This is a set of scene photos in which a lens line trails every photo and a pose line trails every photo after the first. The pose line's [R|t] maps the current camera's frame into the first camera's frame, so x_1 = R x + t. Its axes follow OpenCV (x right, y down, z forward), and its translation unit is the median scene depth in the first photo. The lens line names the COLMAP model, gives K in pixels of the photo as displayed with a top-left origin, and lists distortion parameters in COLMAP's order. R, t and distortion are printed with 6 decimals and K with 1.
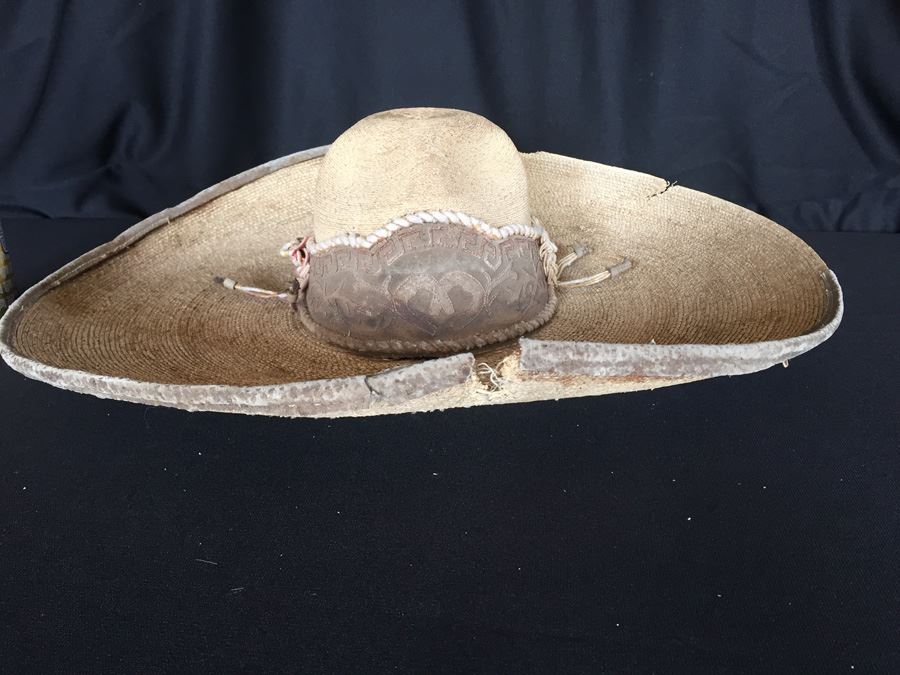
lens RADIAL K [[792.1, 0, 448.3], [0, 792.1, 337.1], [0, 0, 1]] dist [0.098492, -0.168318]
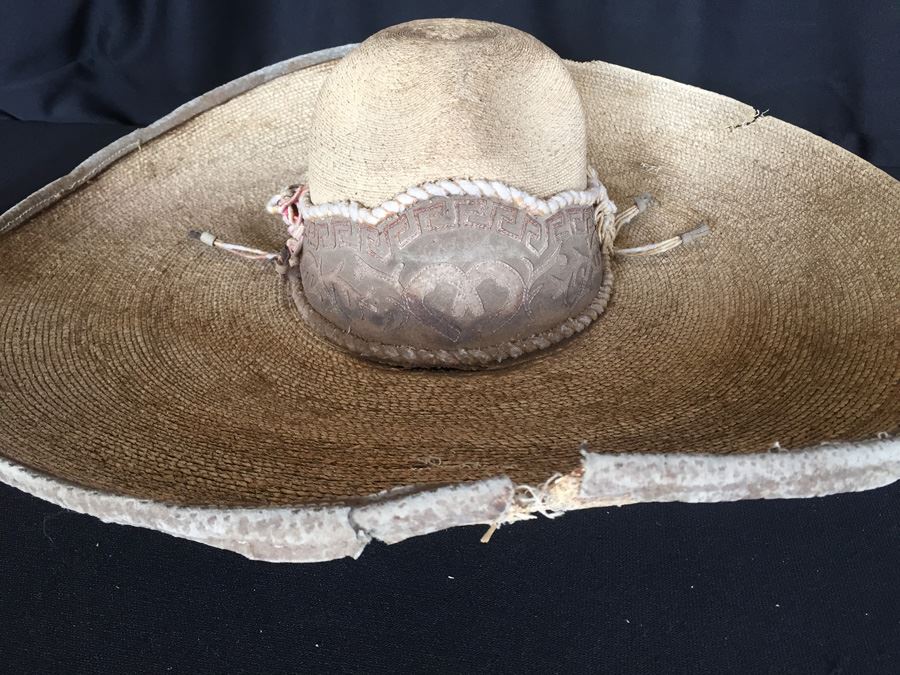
lens RADIAL K [[792.1, 0, 448.3], [0, 792.1, 337.1], [0, 0, 1]] dist [0.098492, -0.168318]
pose [[0.999024, 0.034432, -0.027654, -0.004837], [-0.029501, 0.986304, 0.162279, -0.131798], [0.032863, -0.161305, 0.986357, 0.232807]]
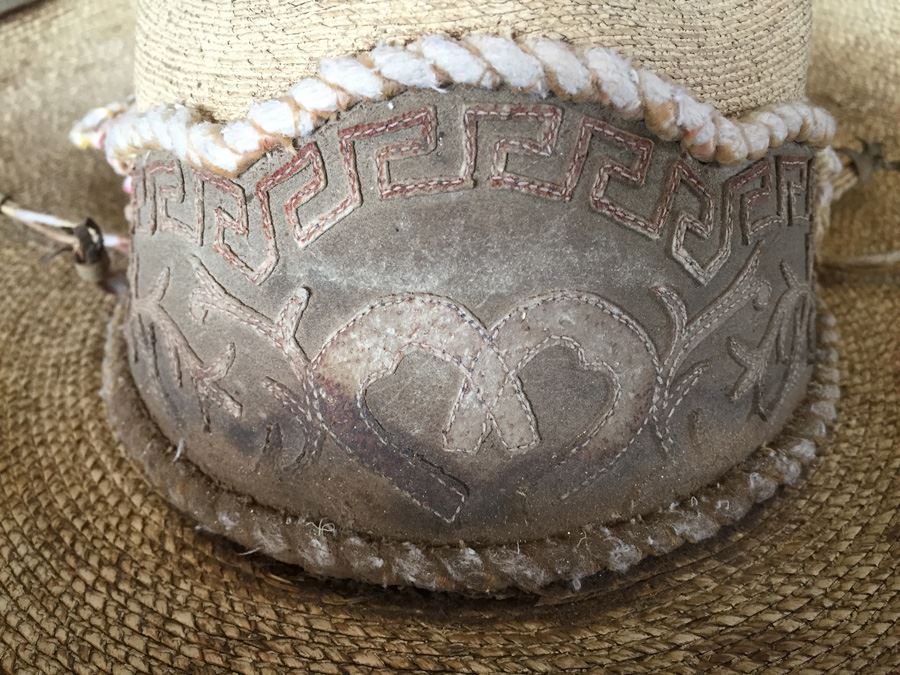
lens RADIAL K [[810.7, 0, 445.5], [0, 810.7, 338.0], [0, 0, 1]] dist [0.074864, -0.170752]
pose [[0.992849, 0.085253, -0.083564, -0.003121], [-0.067761, 0.978766, 0.193458, -0.115597], [0.098282, -0.186412, 0.977543, 0.736372]]
